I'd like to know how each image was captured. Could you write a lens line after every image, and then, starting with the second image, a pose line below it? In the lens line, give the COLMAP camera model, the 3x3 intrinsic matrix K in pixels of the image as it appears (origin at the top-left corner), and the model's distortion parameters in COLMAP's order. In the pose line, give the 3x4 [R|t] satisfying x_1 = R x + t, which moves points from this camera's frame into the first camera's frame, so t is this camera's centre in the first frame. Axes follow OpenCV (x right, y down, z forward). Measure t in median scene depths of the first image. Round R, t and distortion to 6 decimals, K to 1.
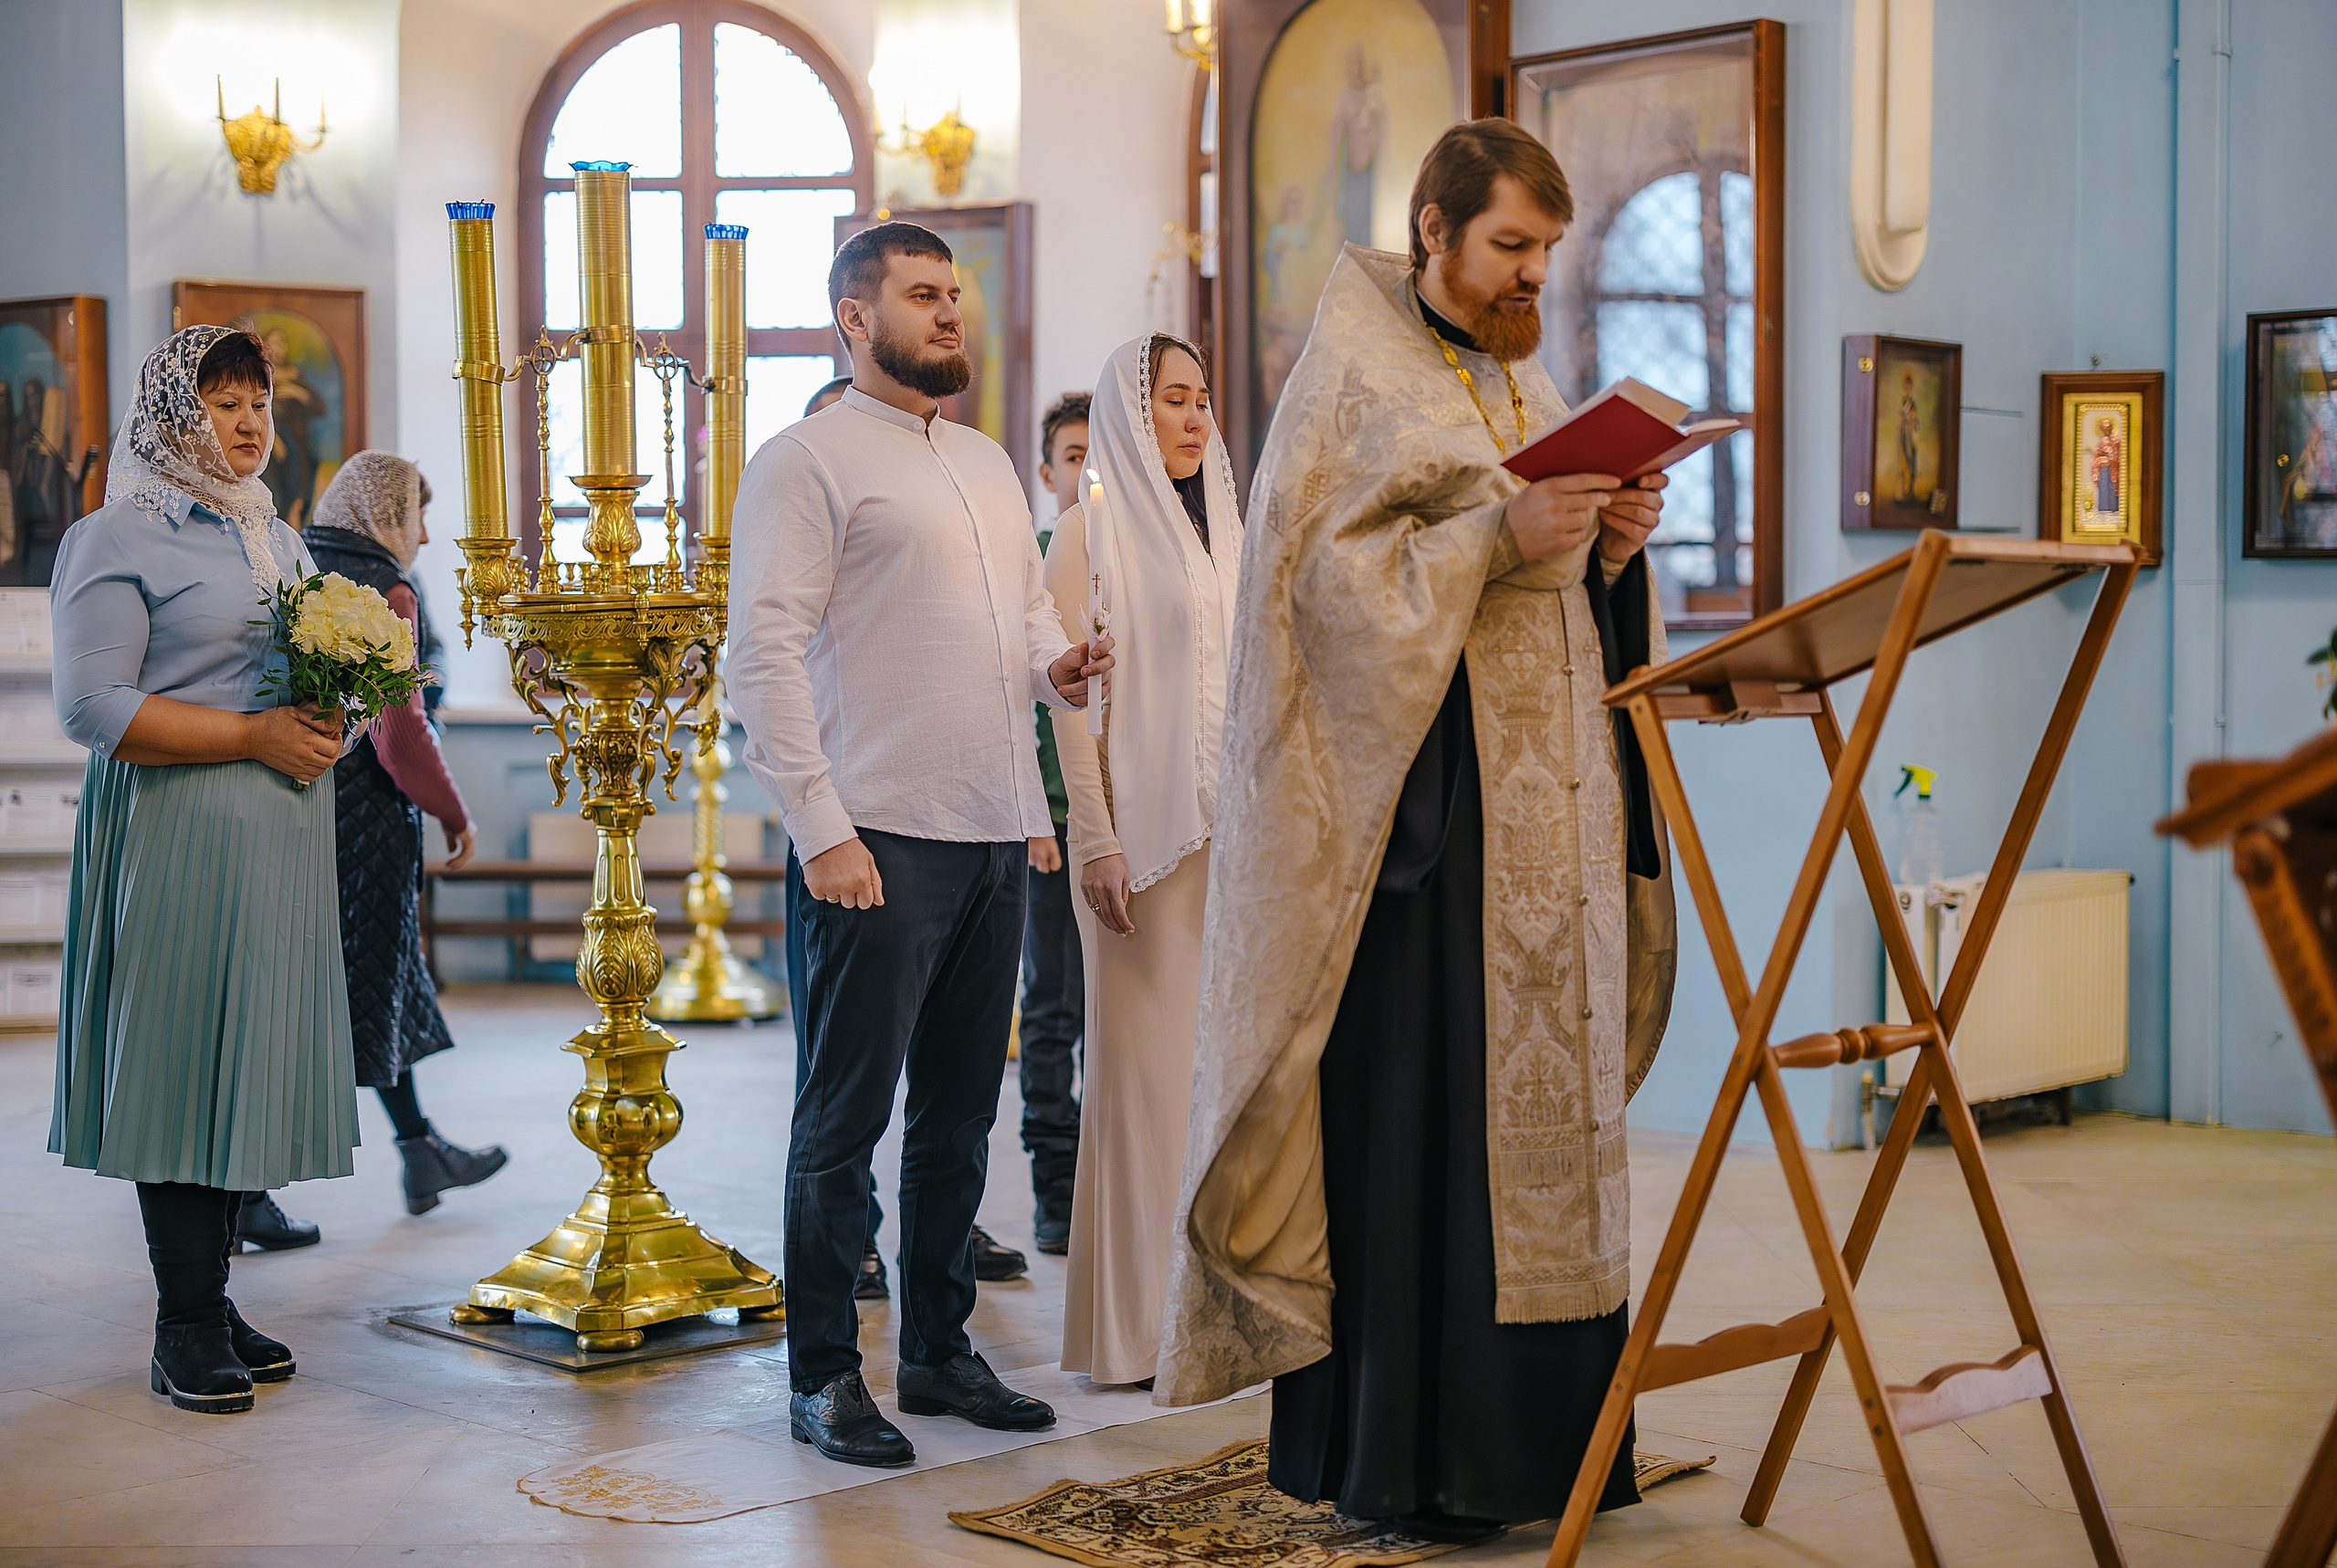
lens RADIAL K [[3355.8, 0, 1169.6], [0, 3355.8, 802.2], [0, 0, 1]] dist [0.036084, 0.000000]
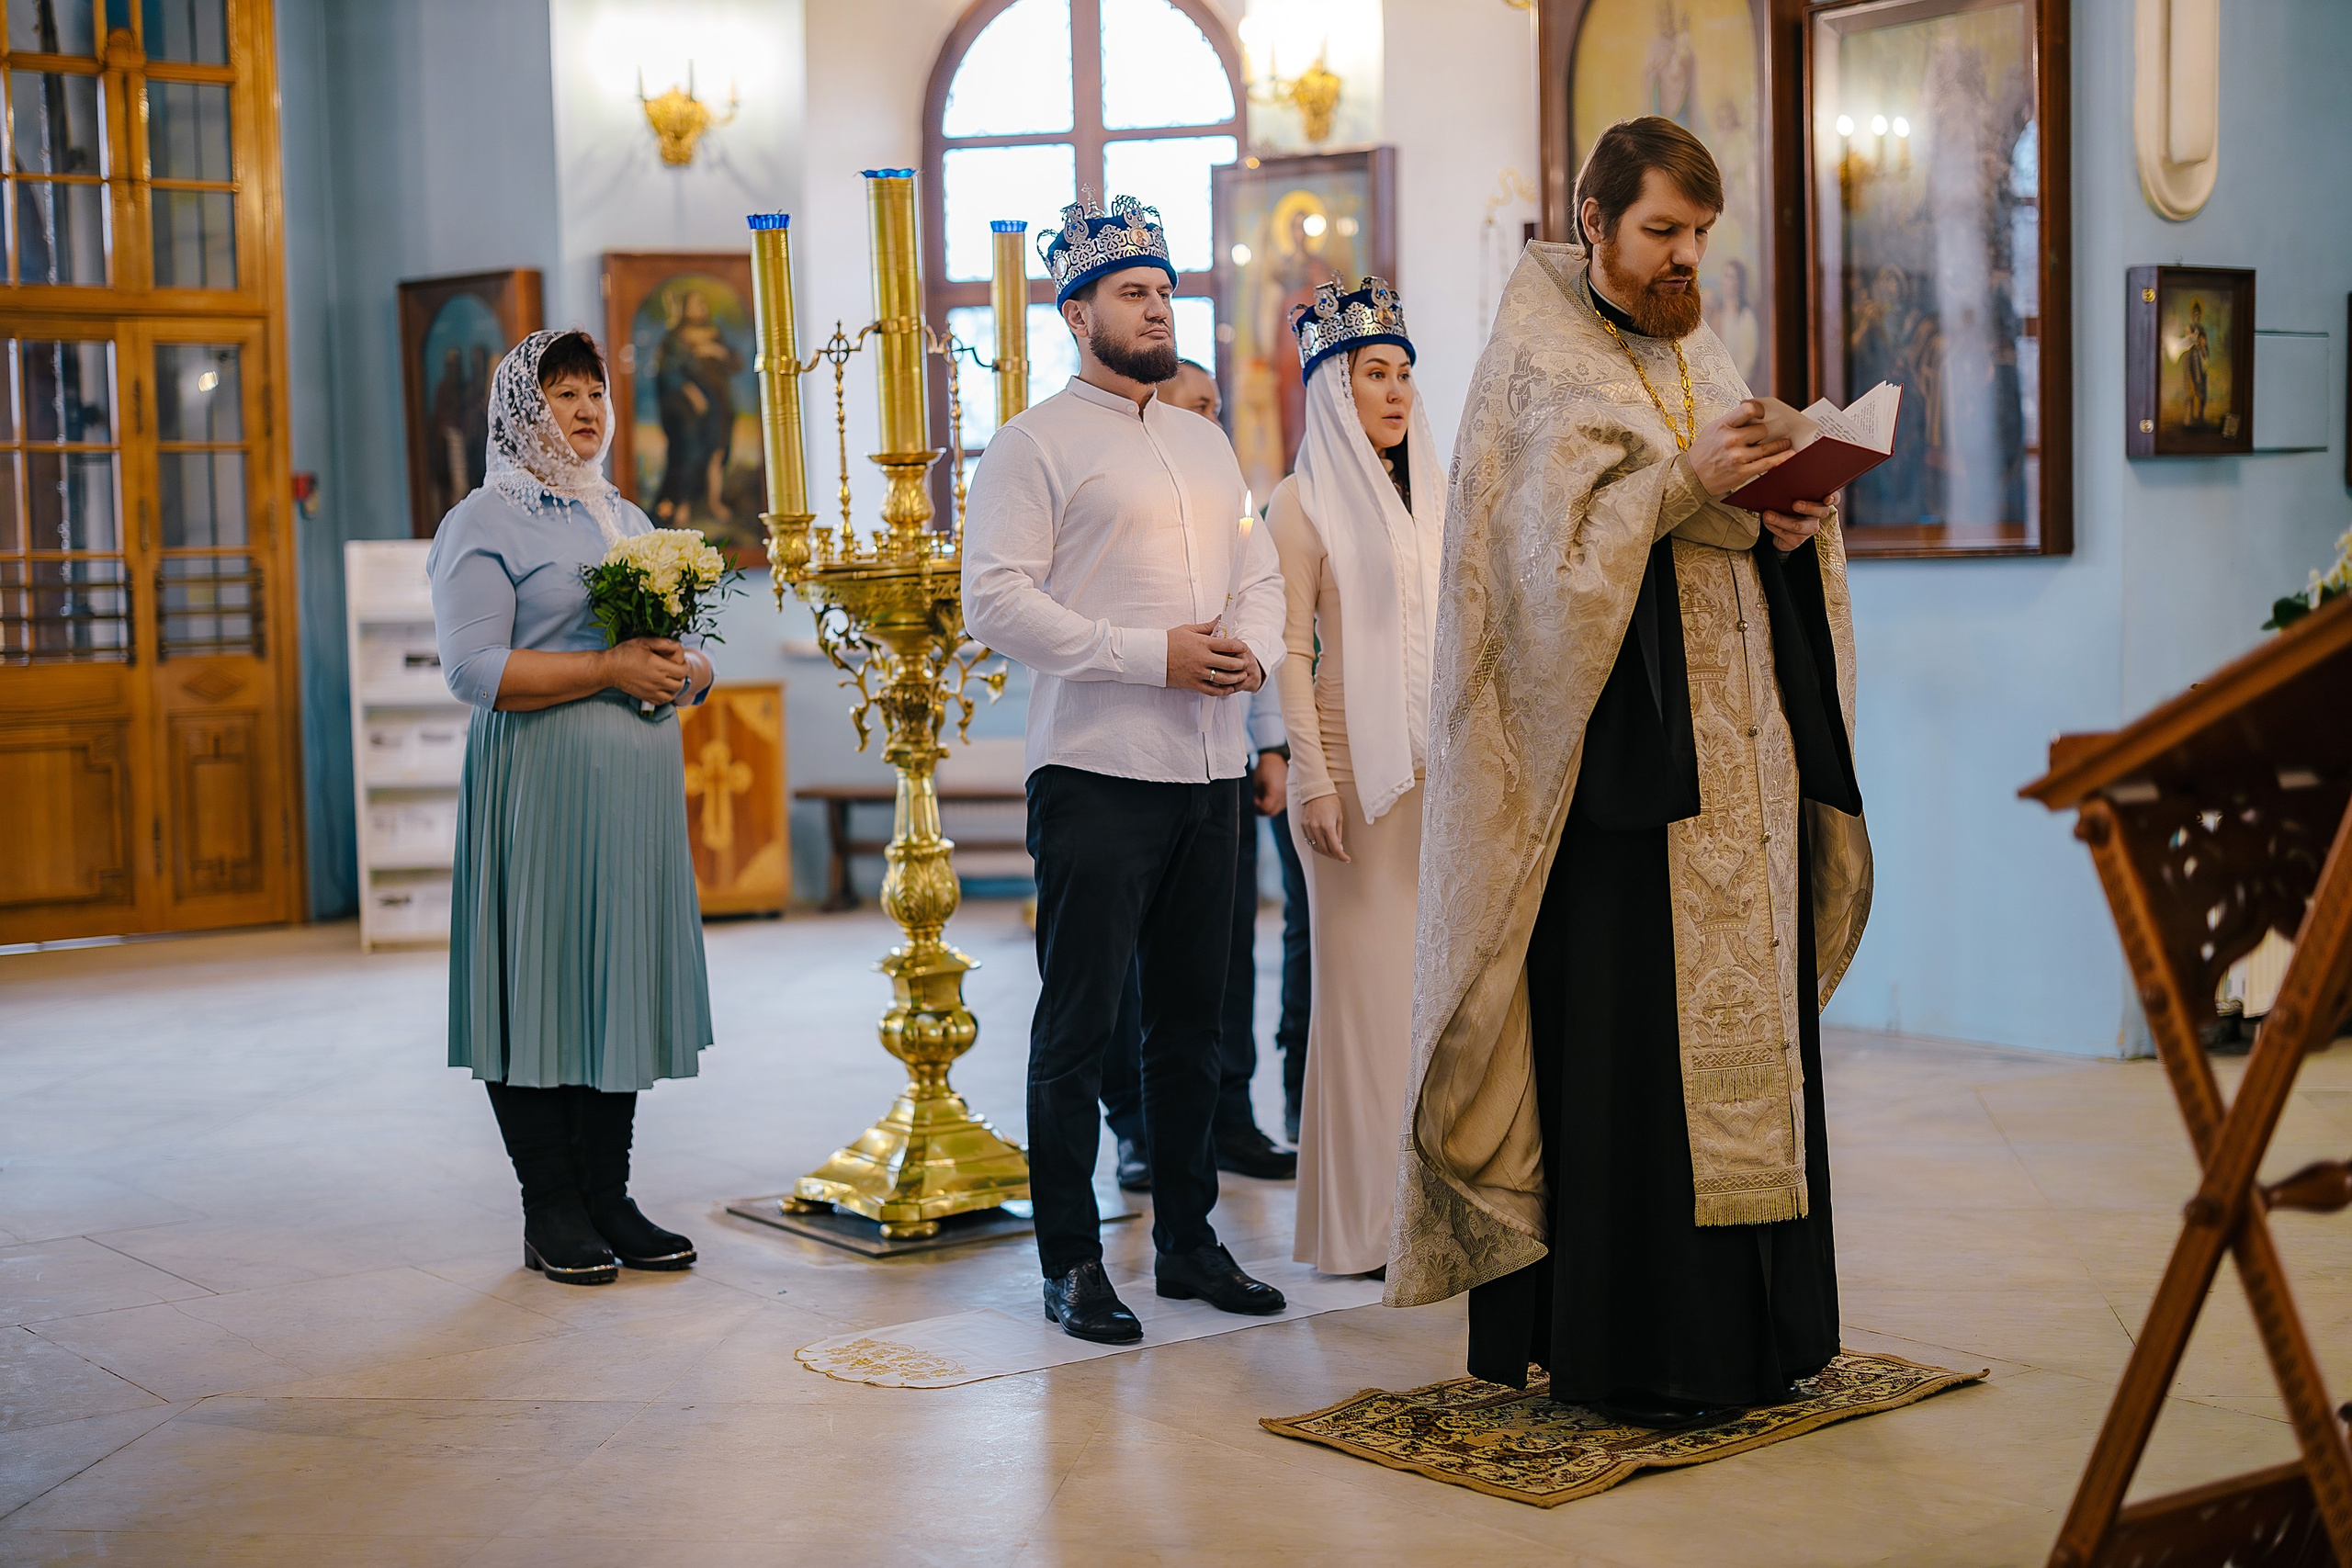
lens RADIAL K [[3377.4, 0, 1171.6], [0, 3377.4, 788.8], [0, 0, 1]] dist [0.036084, 0.000000]
pose [[0.988465, -0.010716, -0.151070, 0.086786], [0.014580, 0.999594, 0.024490, -0.012219], [0.150747, -0.026410, 0.988220, -0.089296]]
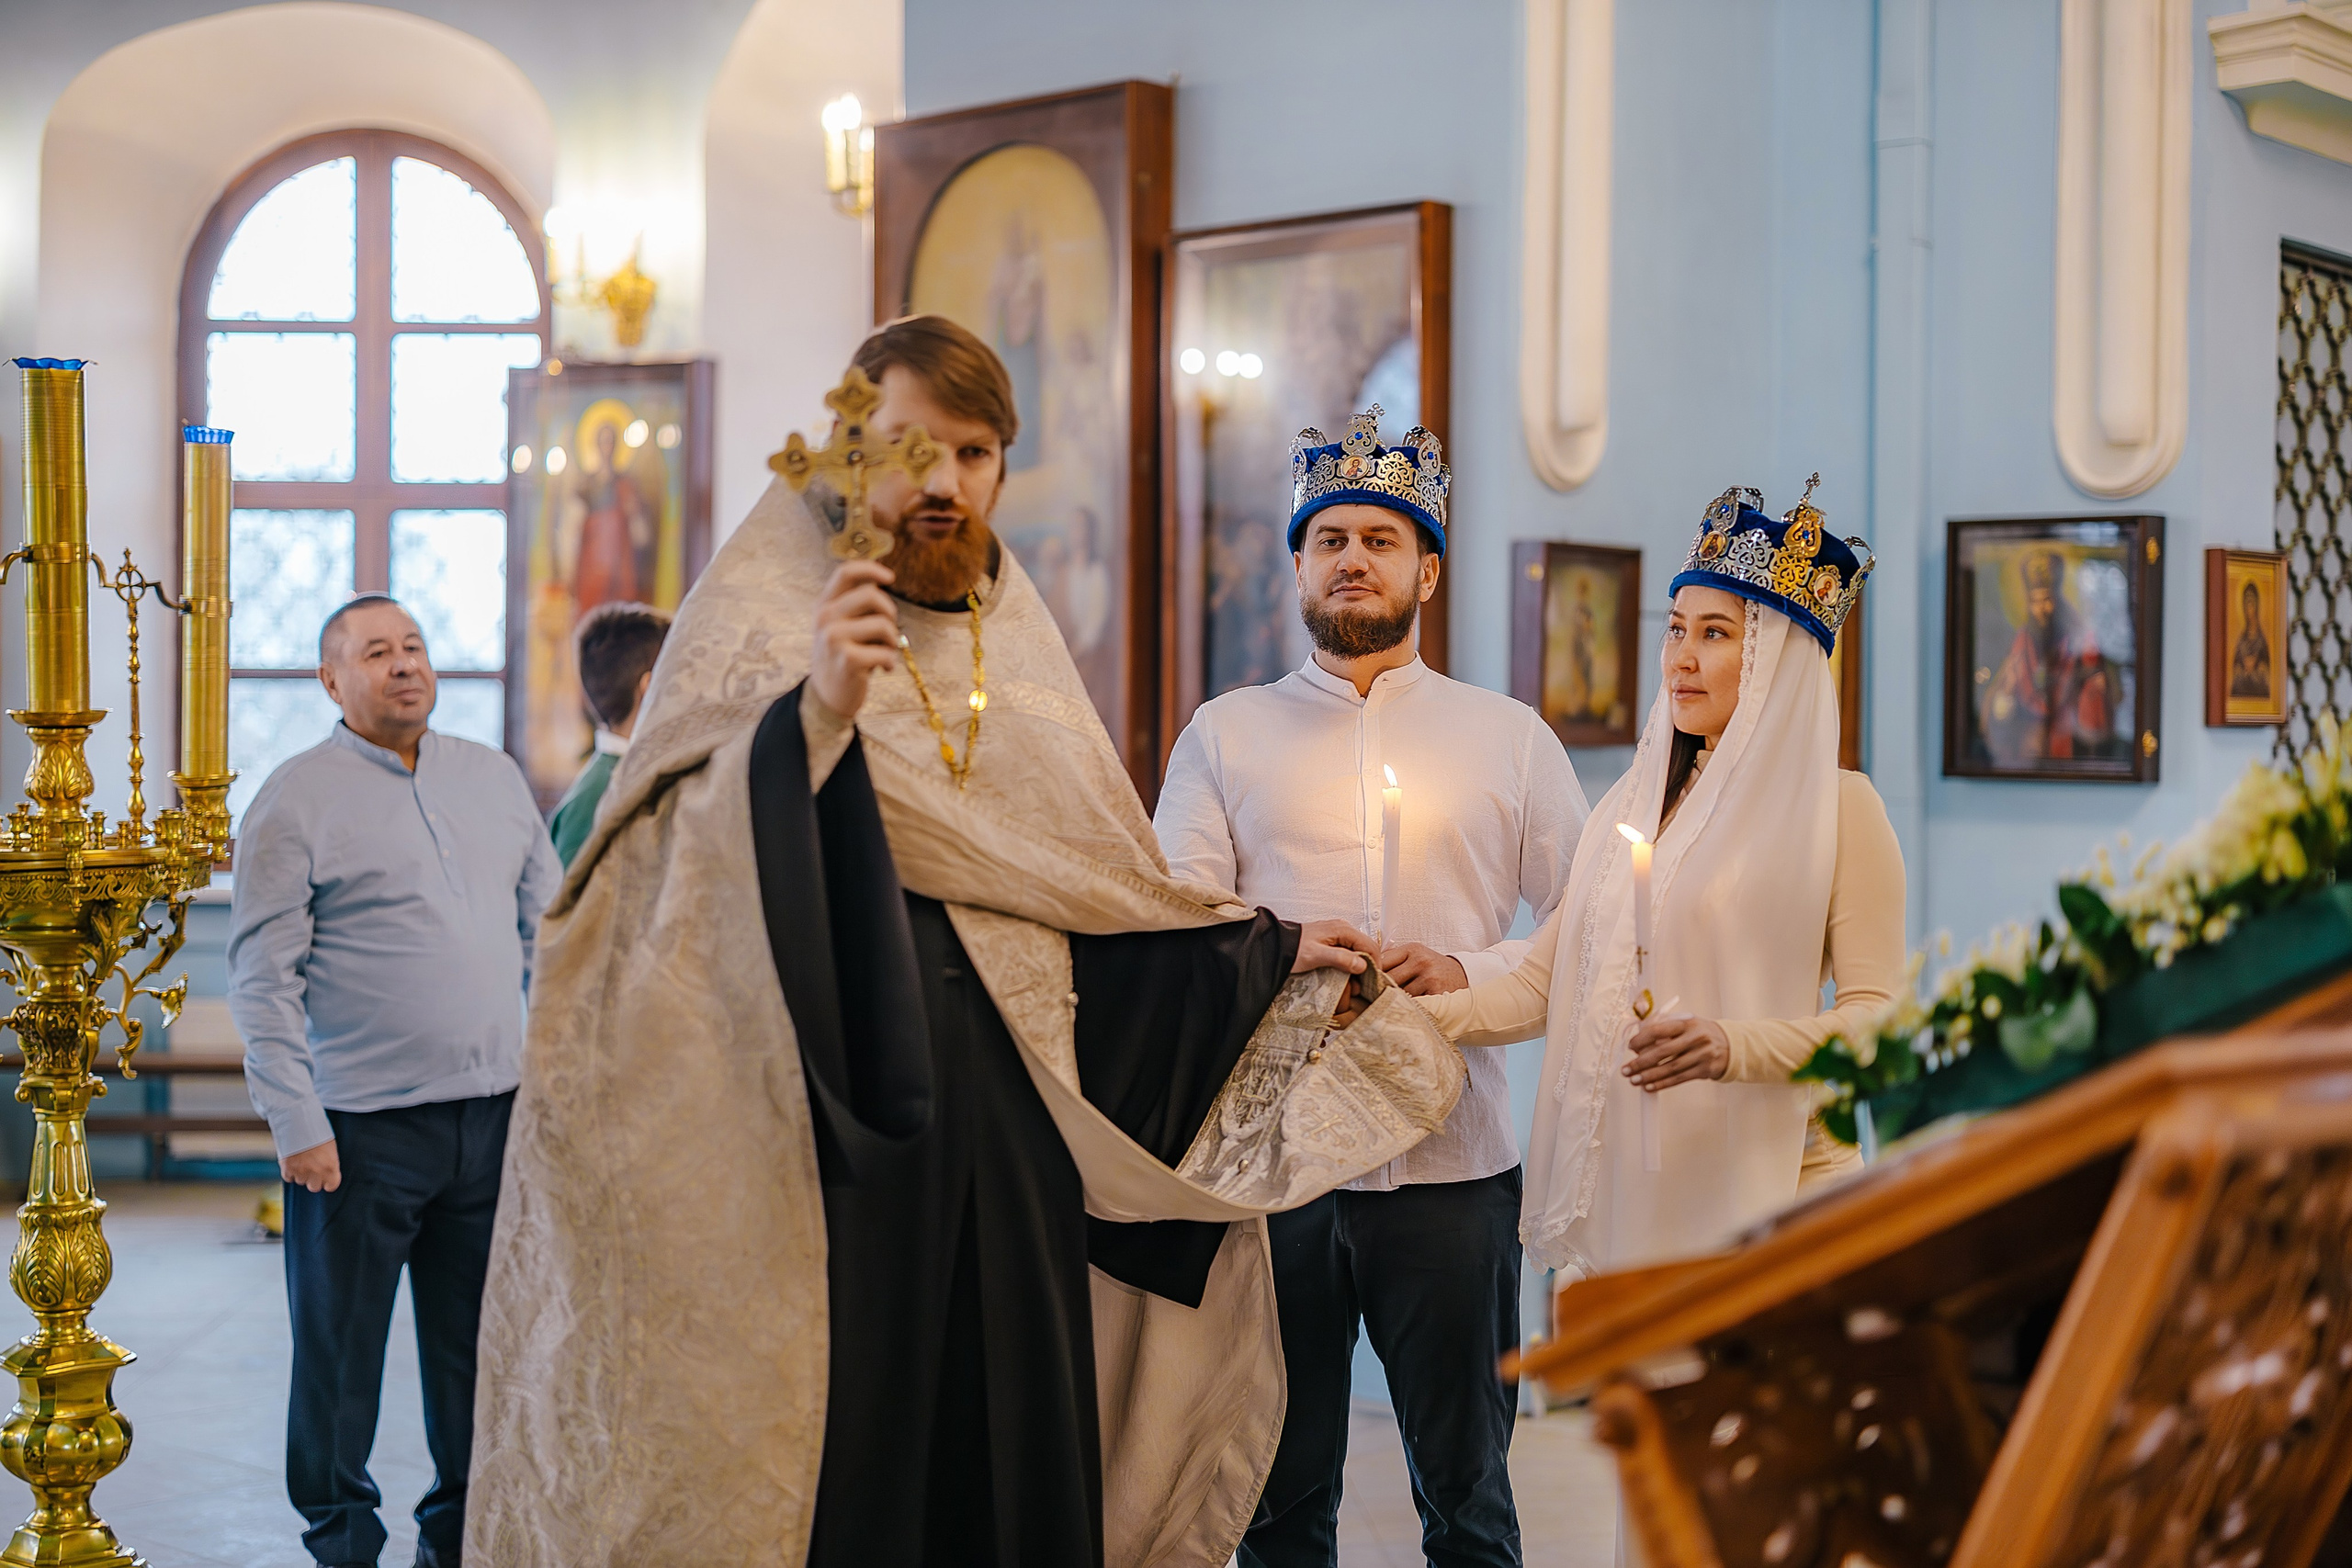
lens RADIAL K [[3377.4, 0, 1178.0], [0, 3377.4, 787.5], [0, 0, 1]] dist [0.036084, 0.000000]
pose [[0.998835, 0.009677, 0.047266, 0.083988], [-0.007996, 0.999334, -0.035617, -0.047171], [-0.047579, 0.035197, 0.998247, 0.096566]]
